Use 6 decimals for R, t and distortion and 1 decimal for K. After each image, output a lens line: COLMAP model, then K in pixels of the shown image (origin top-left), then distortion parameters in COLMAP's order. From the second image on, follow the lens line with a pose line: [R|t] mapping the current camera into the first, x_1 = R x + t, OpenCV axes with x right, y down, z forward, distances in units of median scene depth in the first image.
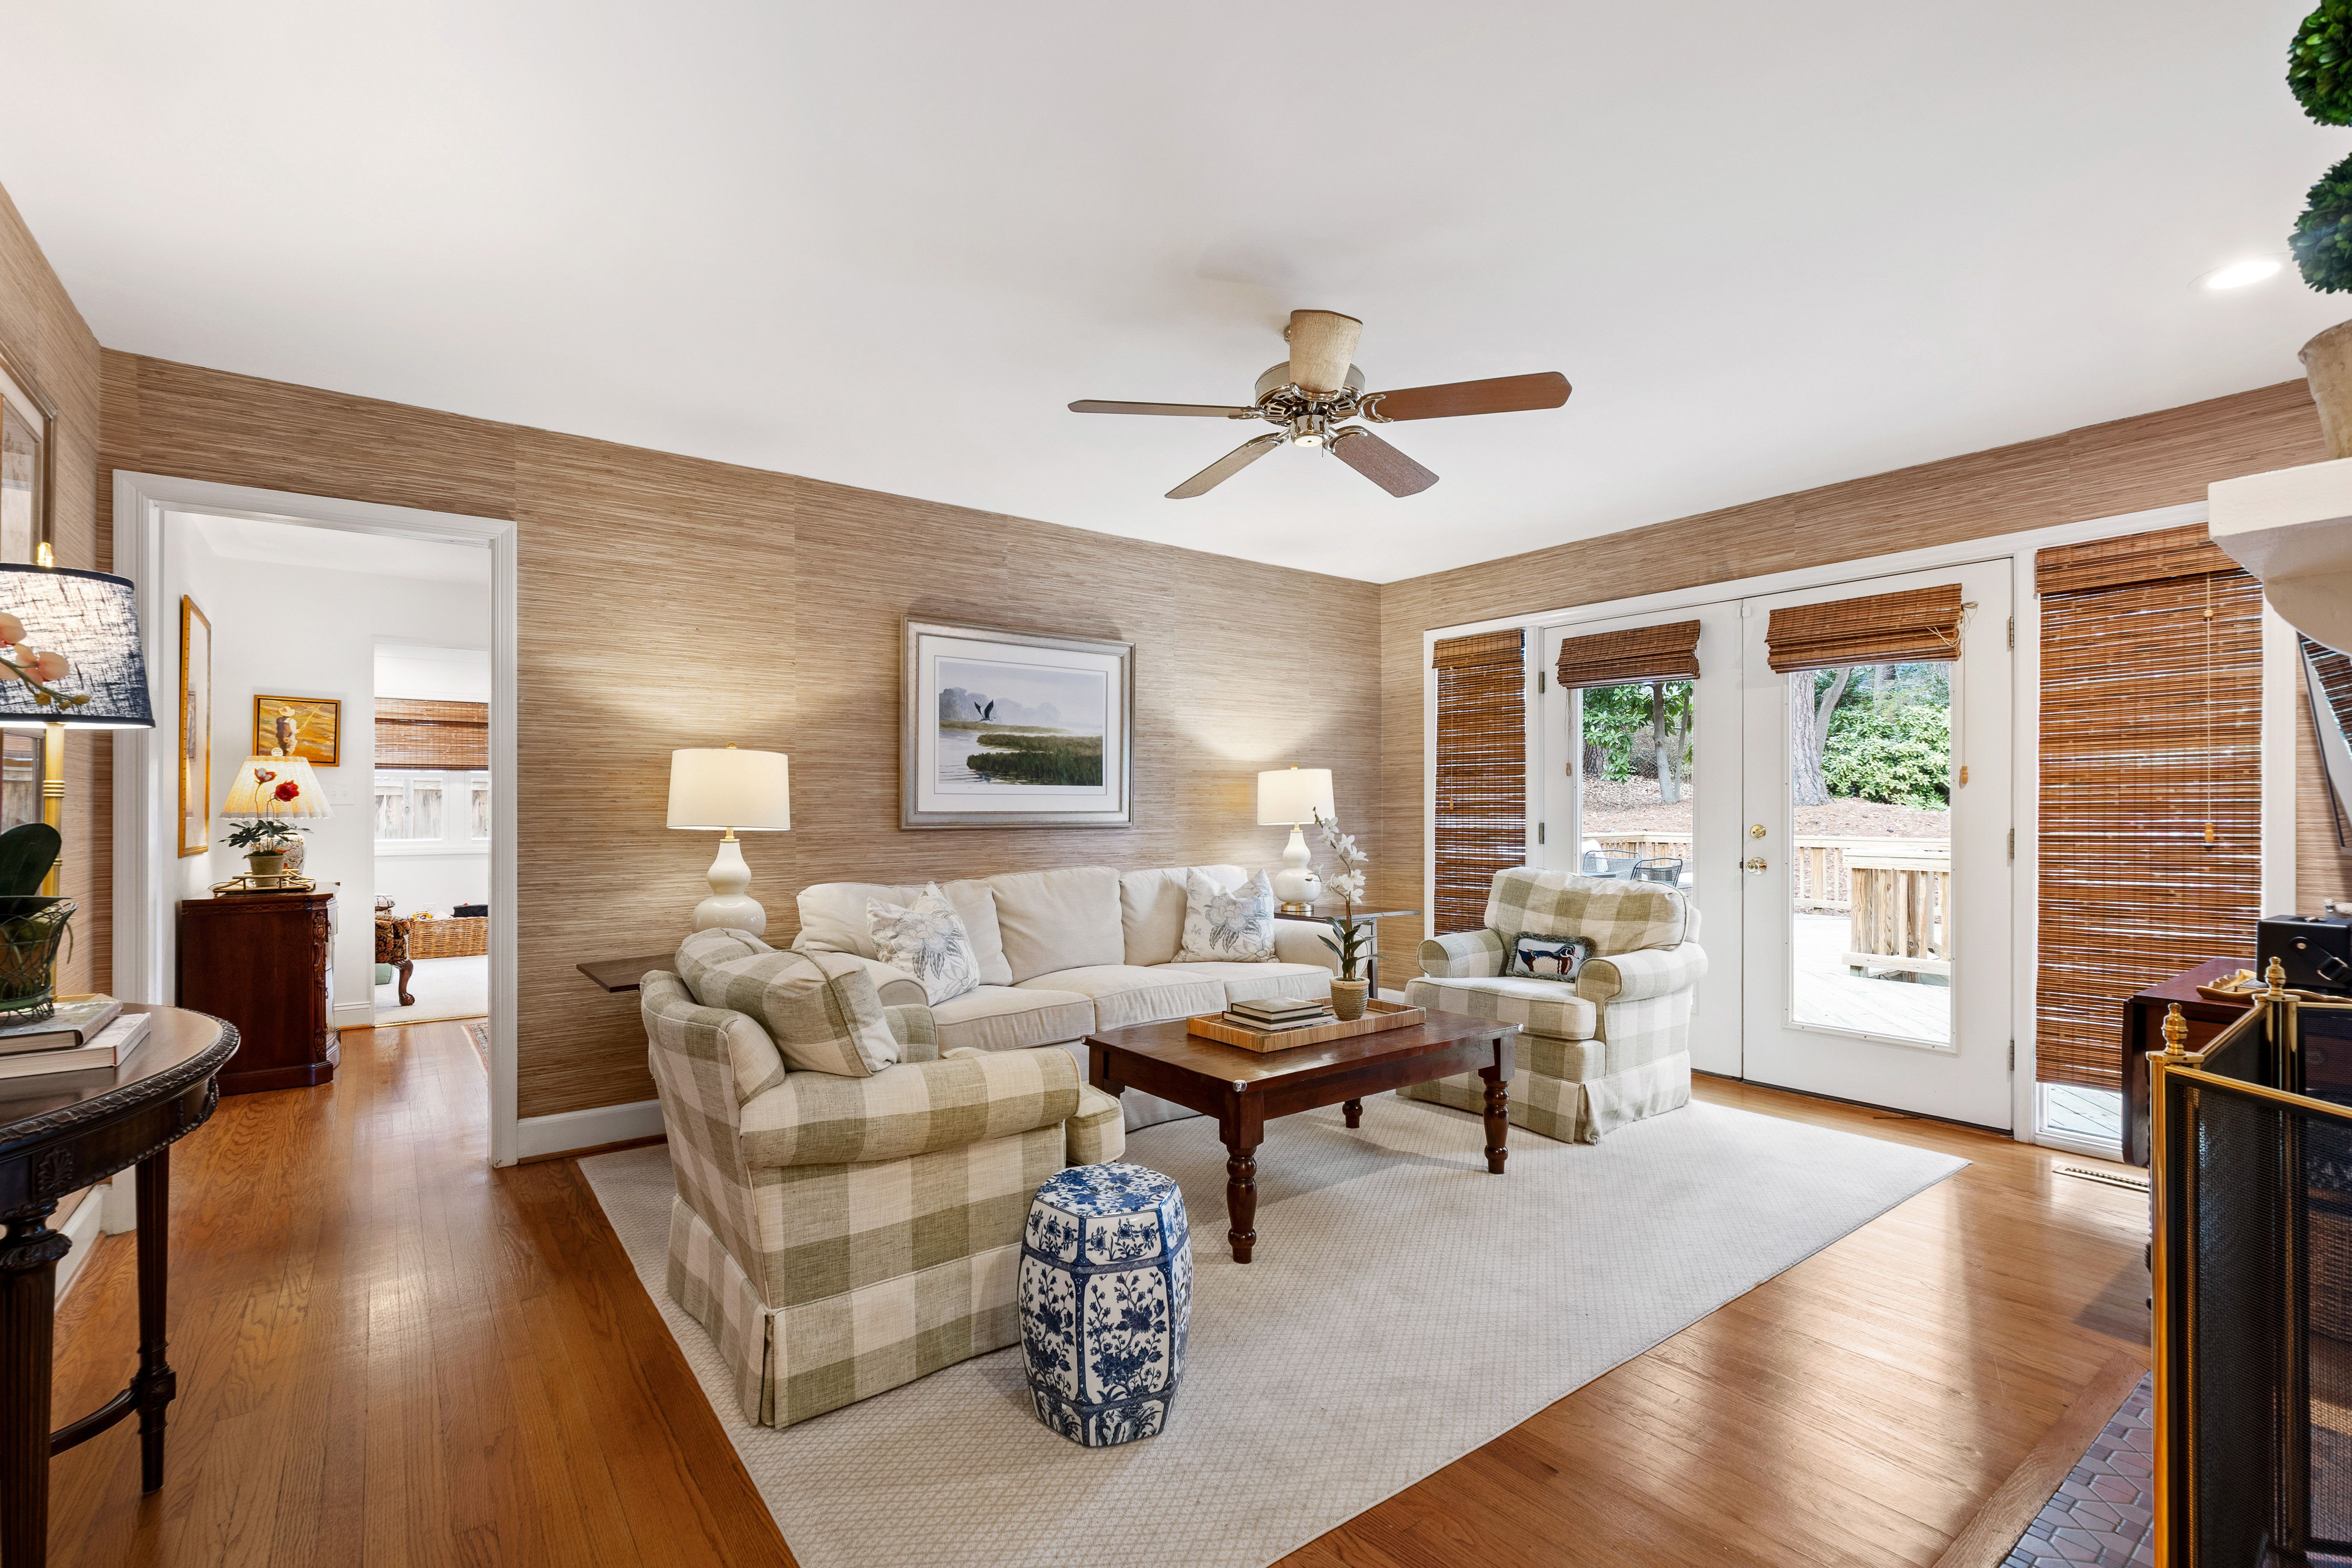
lens RADIAL K [[1070.8, 0, 1177.5], [0, 1070.8, 825.8], [0, 0, 1]] dist [0.000274, 0.000175]
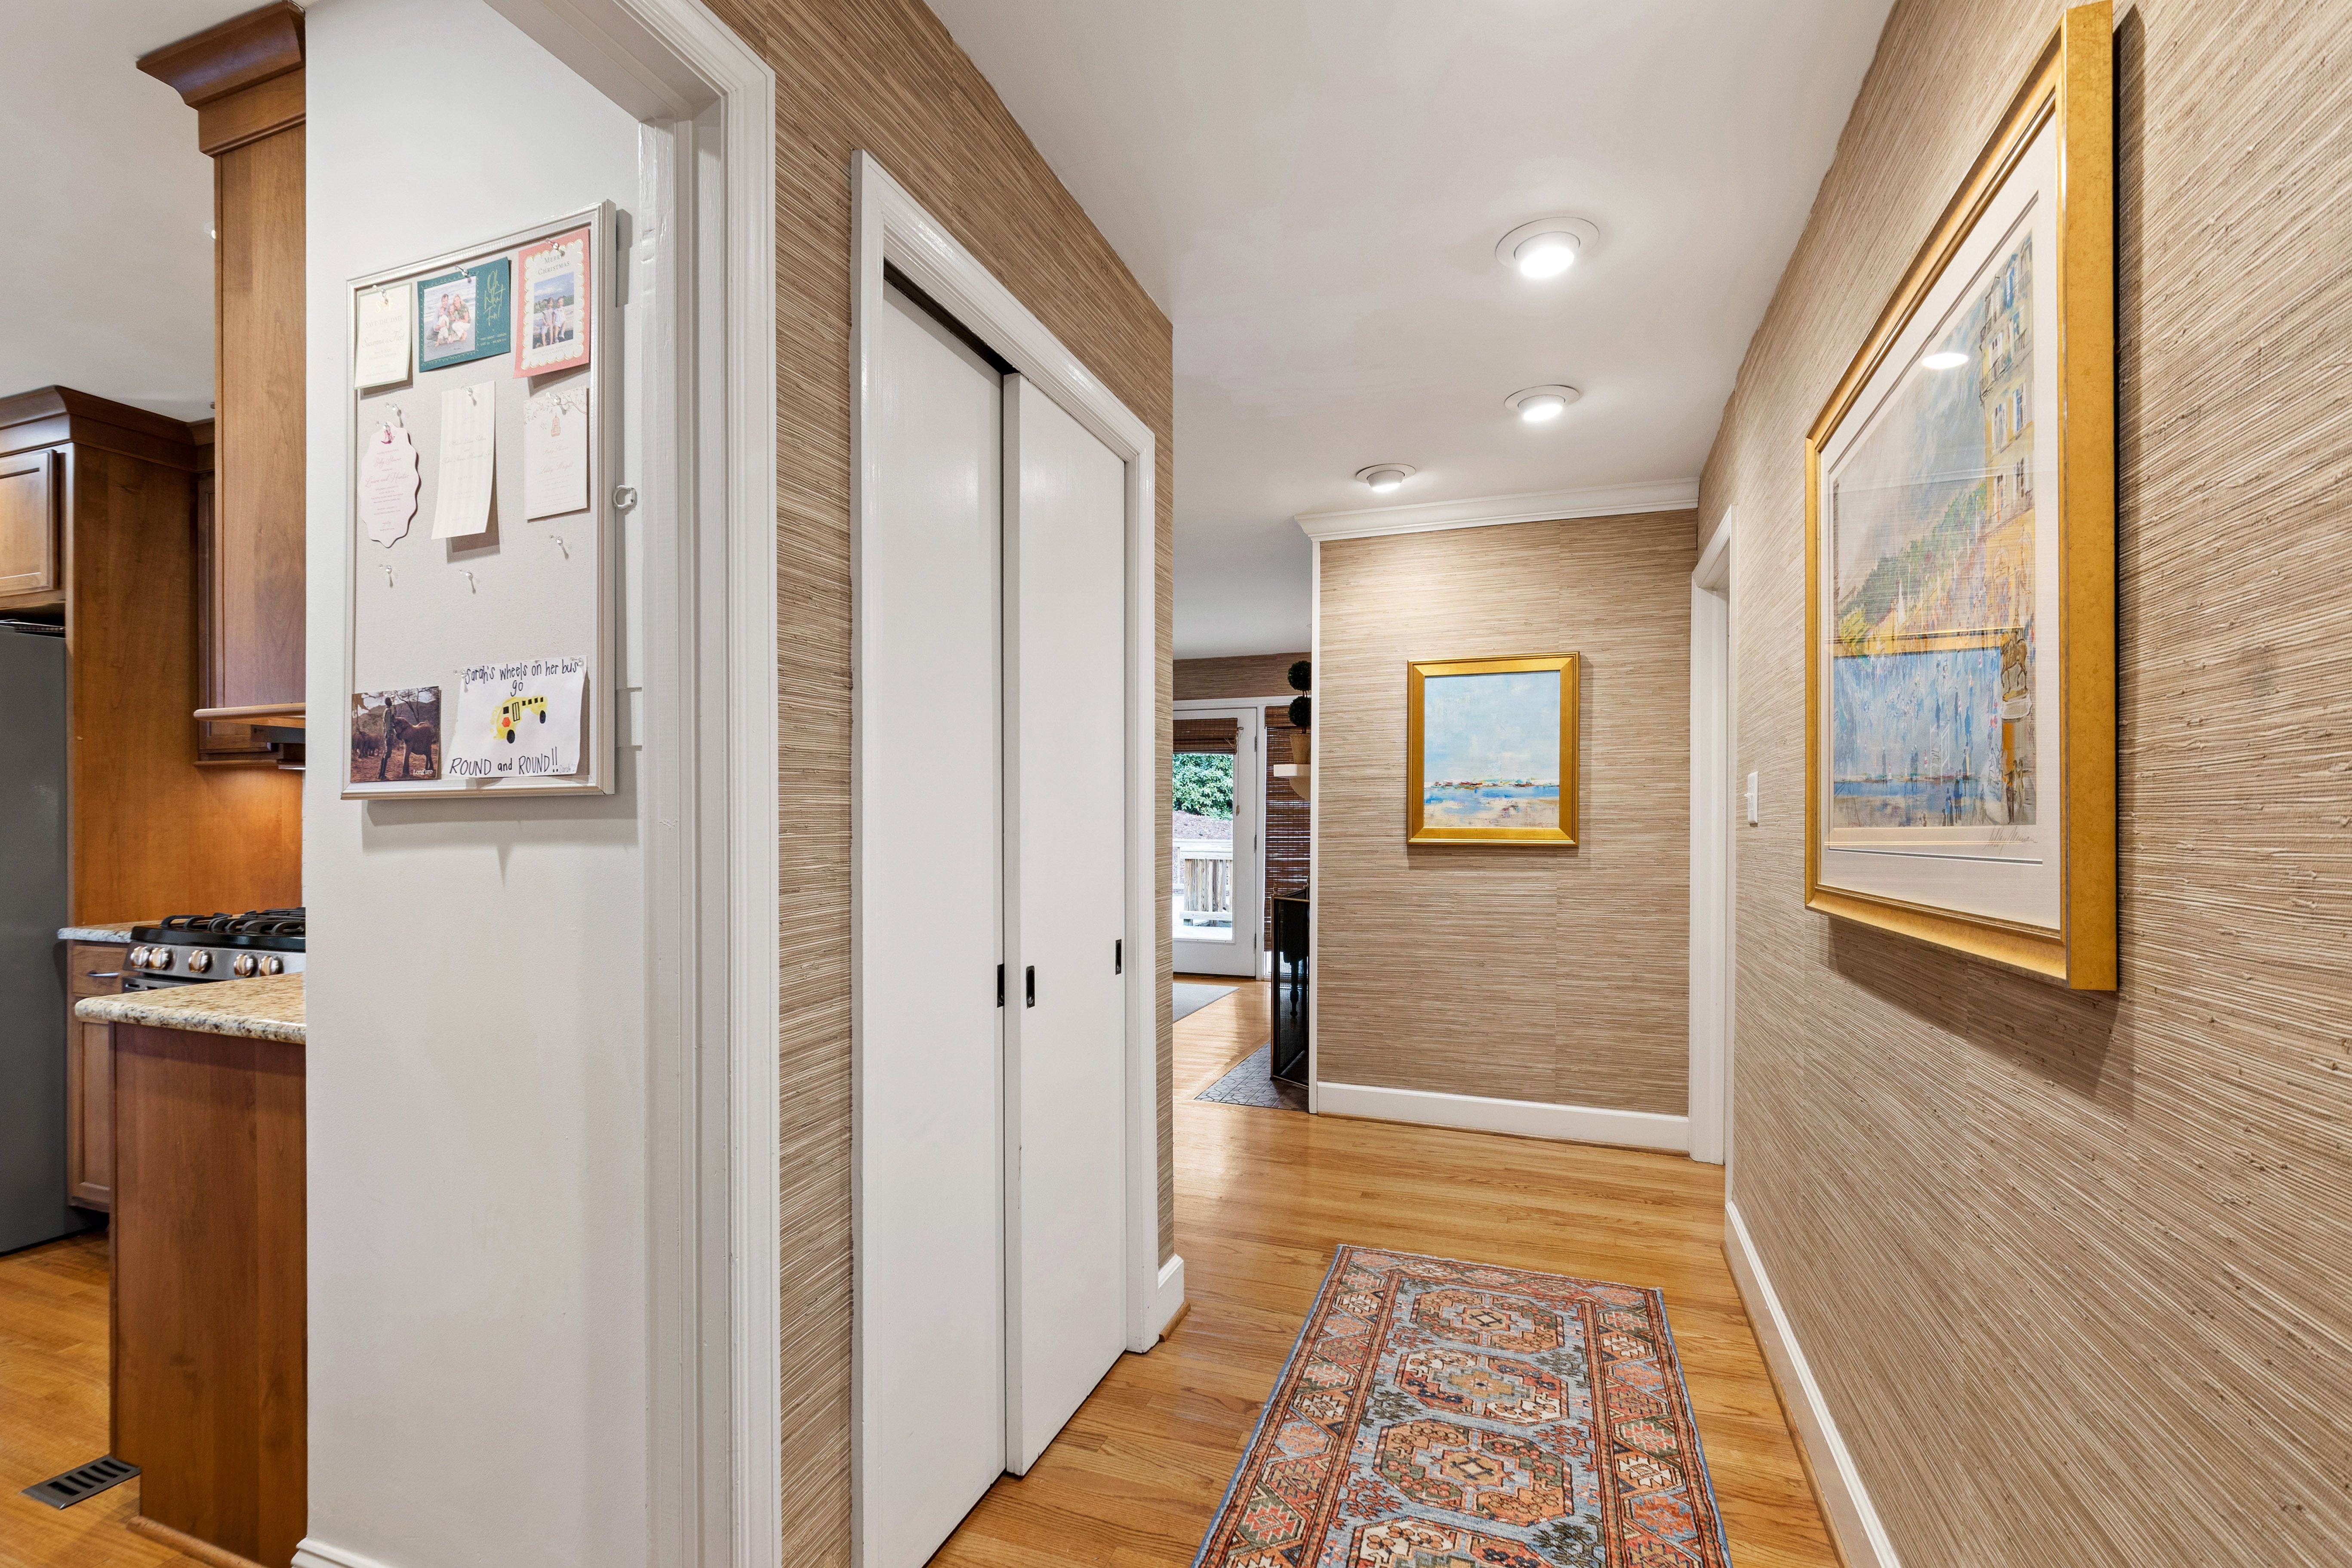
lens RADIAL K [[1070.9, 0, 1177.5], [0, 1070.9, 825.8], [0, 0, 1]] dist [0.000274, 0.000175]
pose [[0.842154, 0.006063, 0.539204, -0.244548], [-0.004911, 0.999982, -0.003574, -0.003280], [-0.539215, 0.000362, 0.842168, -0.345992]]
